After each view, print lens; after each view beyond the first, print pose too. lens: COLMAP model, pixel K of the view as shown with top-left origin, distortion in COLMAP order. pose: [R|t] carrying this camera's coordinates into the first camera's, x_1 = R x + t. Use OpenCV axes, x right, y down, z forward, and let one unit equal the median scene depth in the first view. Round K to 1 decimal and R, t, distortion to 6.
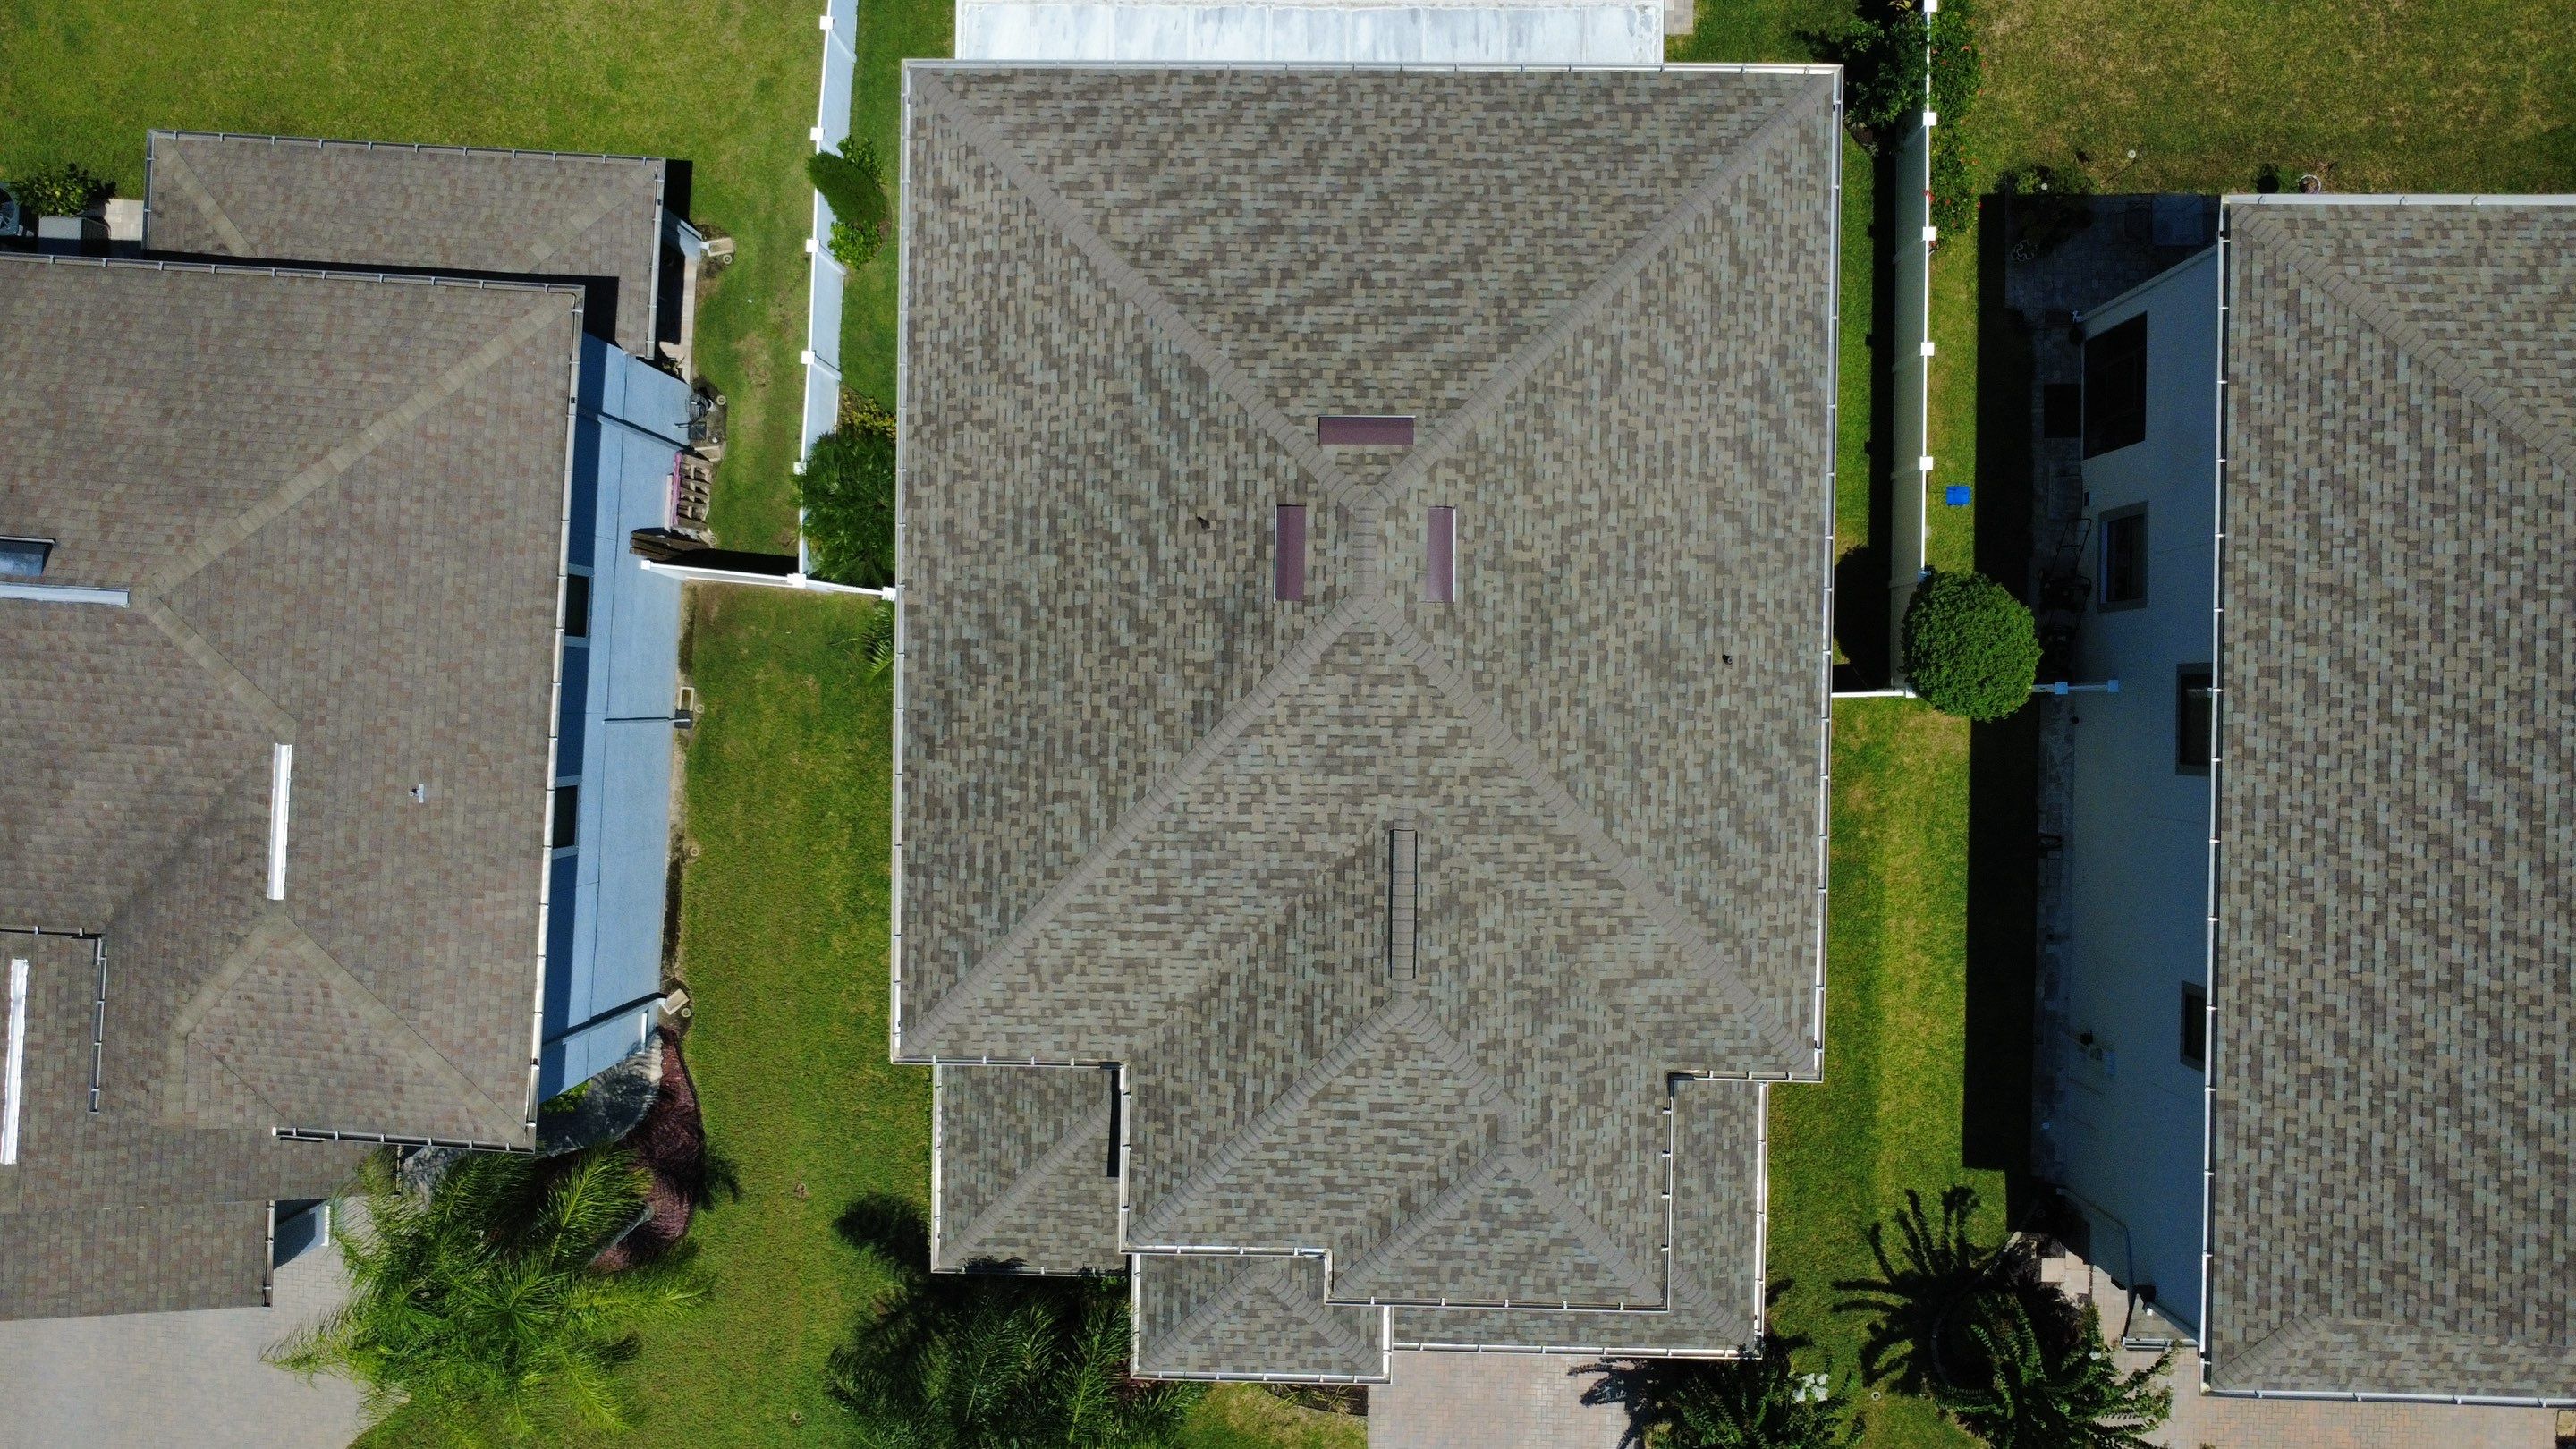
lens RADIAL K [[1876.5, 0, 1285.0], [0, 1876.5, 721.6], [0, 0, 1]] dist [-0.003501, 0.005430]
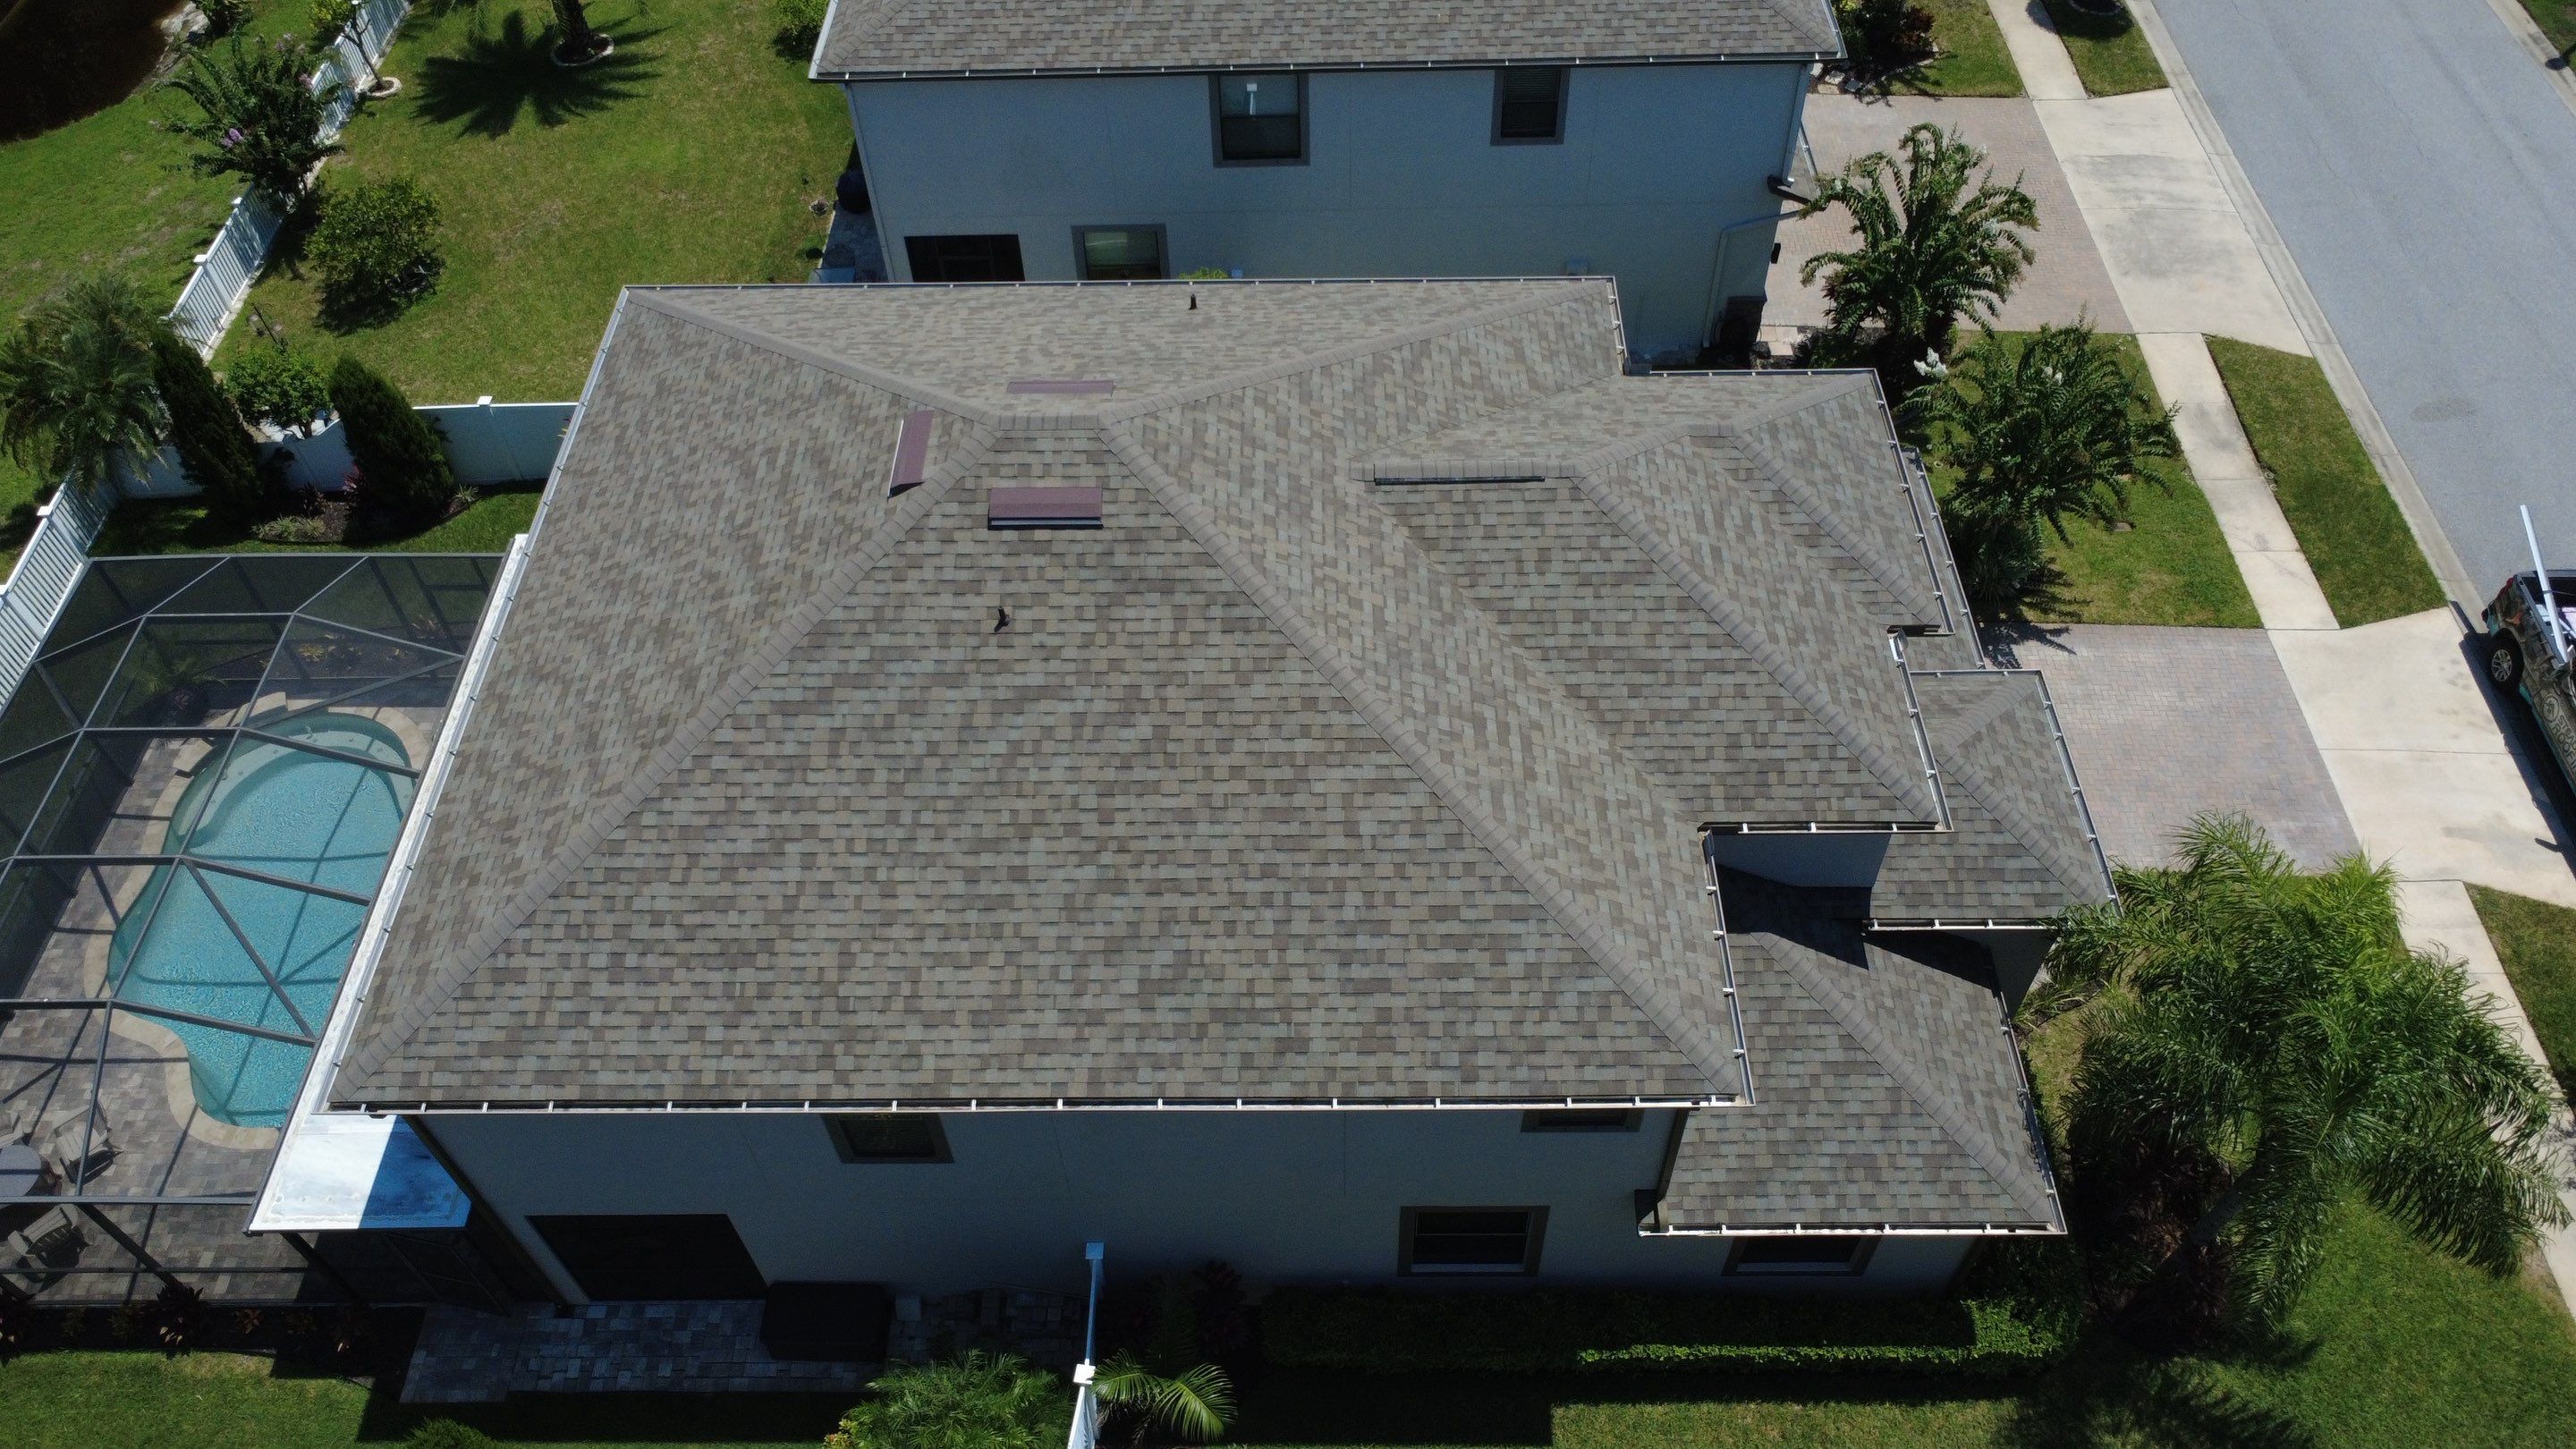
lens RADIAL K [[1876.5, 0, 1282.3], [0, 1876.5, 717.9], [0, 0, 1]] dist [-0.003501, 0.005430]
pose [[-0.005578, -0.749205, 0.662314, -0.575503], [0.999366, -0.027462, -0.022648, 0.030249], [0.035156, 0.661768, 0.748884, 0.401450]]
